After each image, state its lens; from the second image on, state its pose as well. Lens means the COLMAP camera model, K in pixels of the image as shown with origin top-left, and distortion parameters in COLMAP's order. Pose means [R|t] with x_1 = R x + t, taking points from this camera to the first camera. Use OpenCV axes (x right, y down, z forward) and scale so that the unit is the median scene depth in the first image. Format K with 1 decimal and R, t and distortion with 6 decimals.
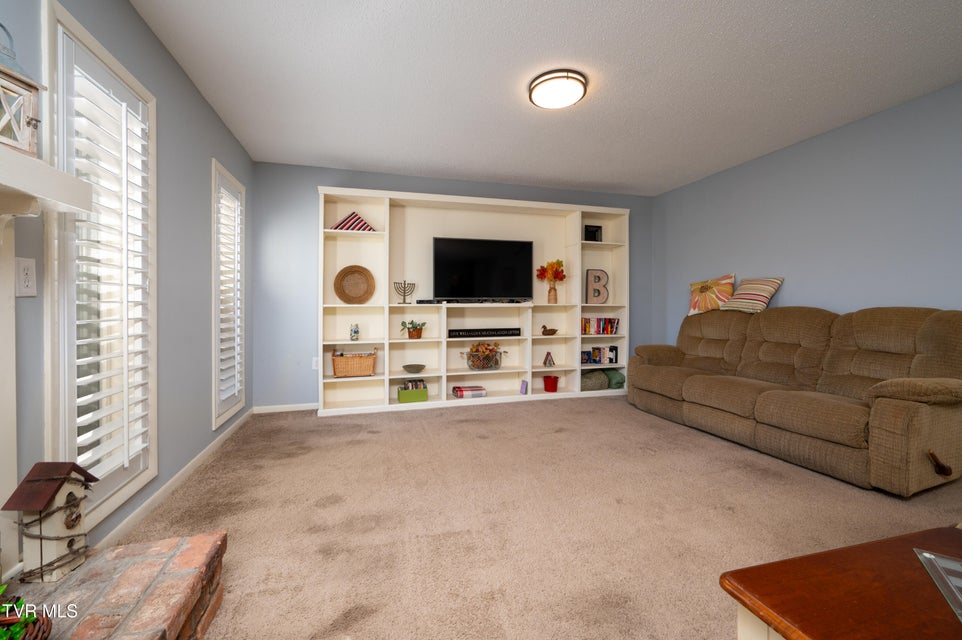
lens RADIAL K [[398.6, 0, 480.4], [0, 398.6, 306.8], [0, 0, 1]] dist [0.000032, -0.000018]
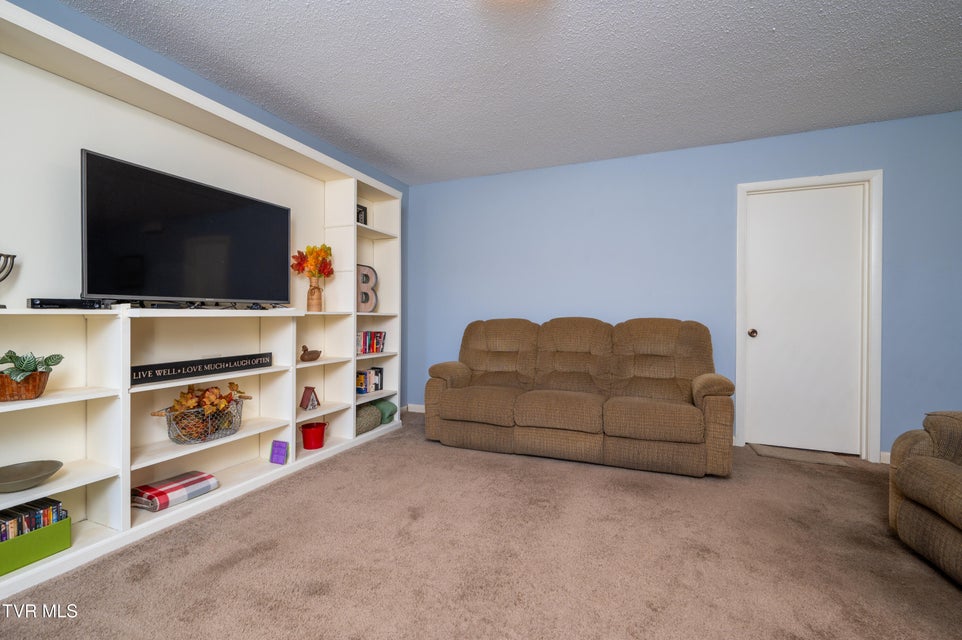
lens RADIAL K [[419.0, 0, 481.0], [0, 419.0, 320.0], [0, 0, 1]] dist [0.000000, 0.000164]
pose [[0.629798, -0.004001, 0.776749, -0.181057], [-0.004473, 0.999951, 0.008778, -0.001320], [-0.776746, -0.009003, 0.629749, 0.368399]]
